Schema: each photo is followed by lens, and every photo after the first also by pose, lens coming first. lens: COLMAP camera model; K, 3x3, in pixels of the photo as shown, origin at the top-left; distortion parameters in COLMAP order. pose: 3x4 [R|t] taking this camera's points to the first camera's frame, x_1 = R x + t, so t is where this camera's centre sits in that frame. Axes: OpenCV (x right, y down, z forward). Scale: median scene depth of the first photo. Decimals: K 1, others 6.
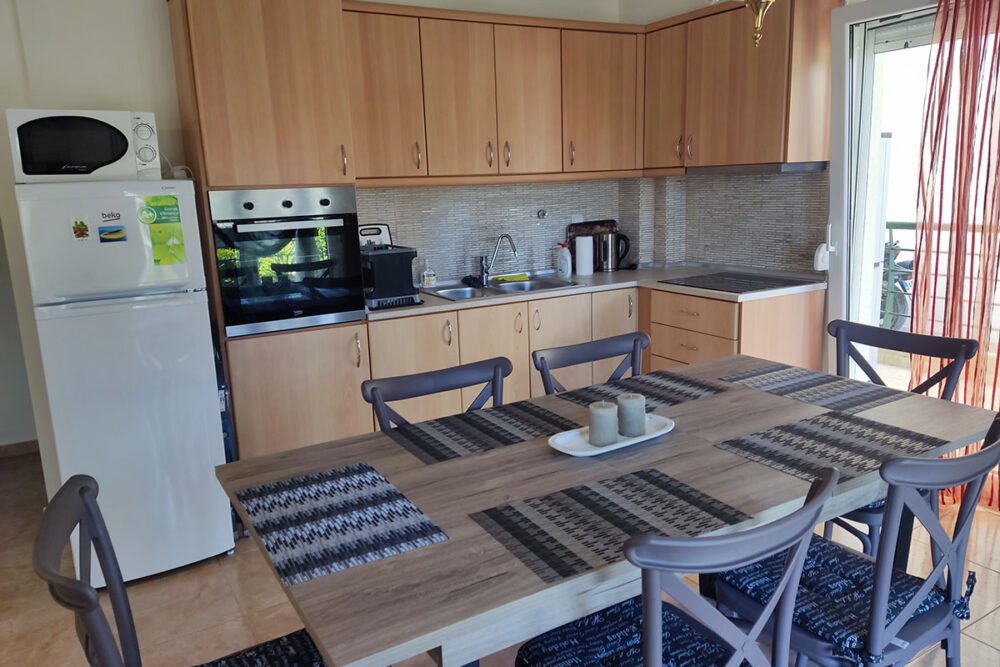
lens RADIAL K [[732.9, 0, 500.0], [0, 732.9, 333.5], [0, 0, 1]] dist [0.128162, -0.185024]
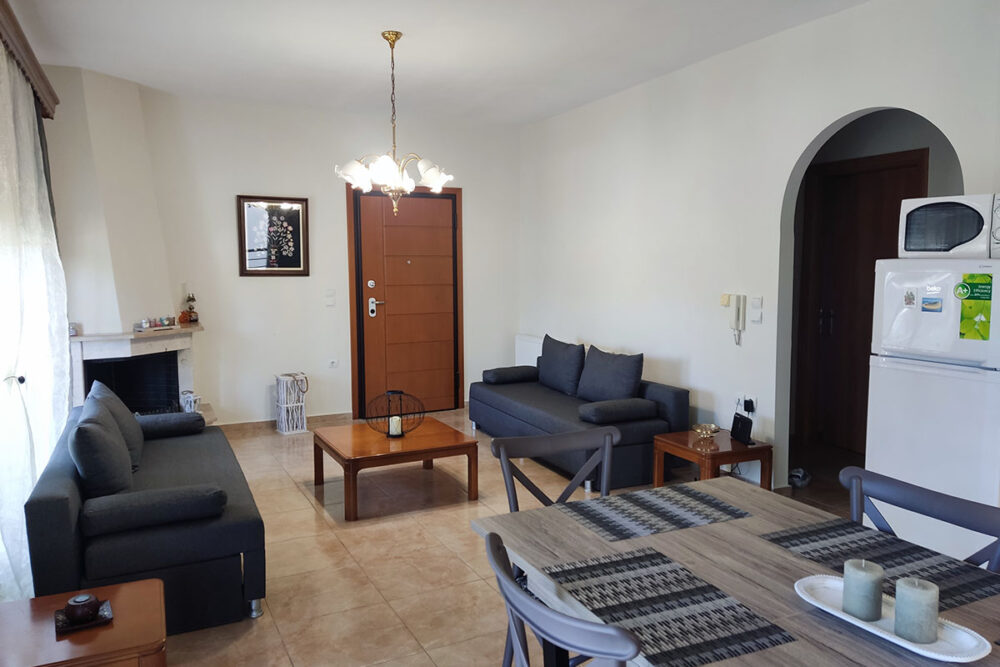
lens RADIAL K [[732.9, 0, 500.0], [0, 732.9, 333.5], [0, 0, 1]] dist [0.128162, -0.185024]
pose [[-0.075301, 0.133681, -0.988160, 0.925634], [-0.196937, 0.969460, 0.146158, -0.182565], [0.977520, 0.205611, -0.046674, 0.608991]]
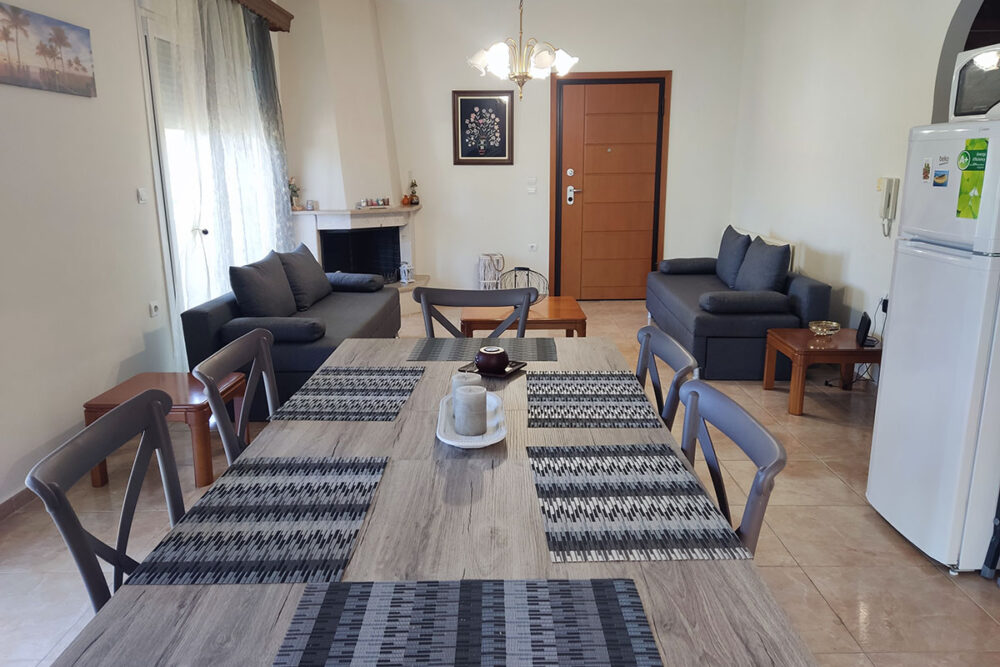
lens RADIAL K [[736.0, 0, 500.0], [0, 736.0, 333.5], [0, 0, 1]] dist [0.095801, -0.110312]
pose [[-0.515767, 0.231990, -0.824721, 0.884694], [-0.147979, 0.924048, 0.352474, -0.292721], [0.843852, 0.303836, -0.442264, 1.439356]]
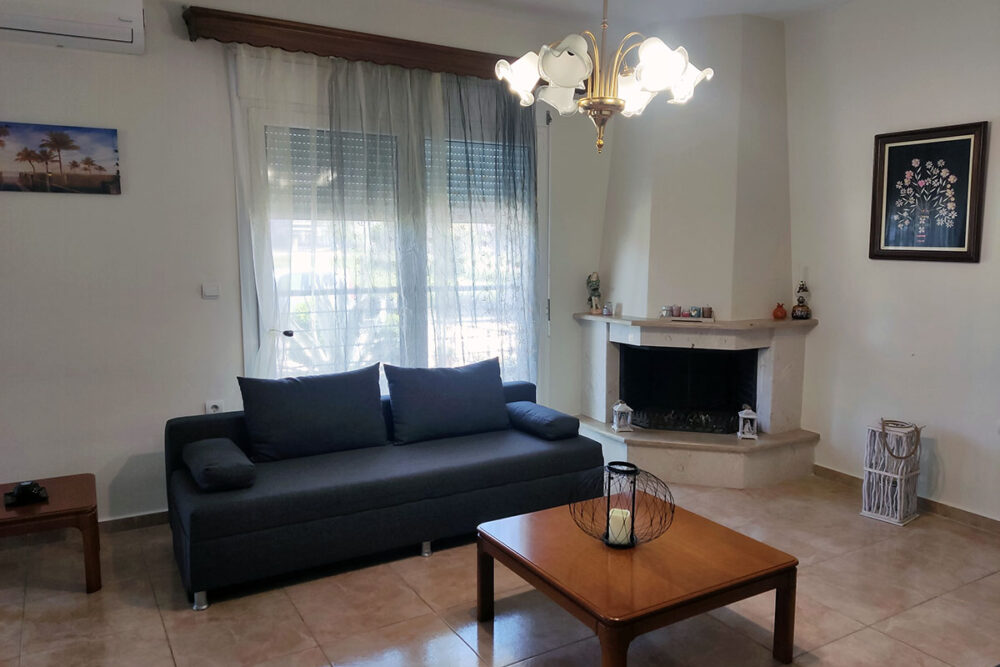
lens RADIAL K [[732.9, 0, 500.0], [0, 732.9, 333.5], [0, 0, 1]] dist [0.128162, -0.185024]
pose [[-0.999309, 0.034994, 0.012559, -1.358050], [0.037176, 0.945533, 0.323397, -0.268875], [-0.000558, 0.323640, -0.946180, 1.474898]]
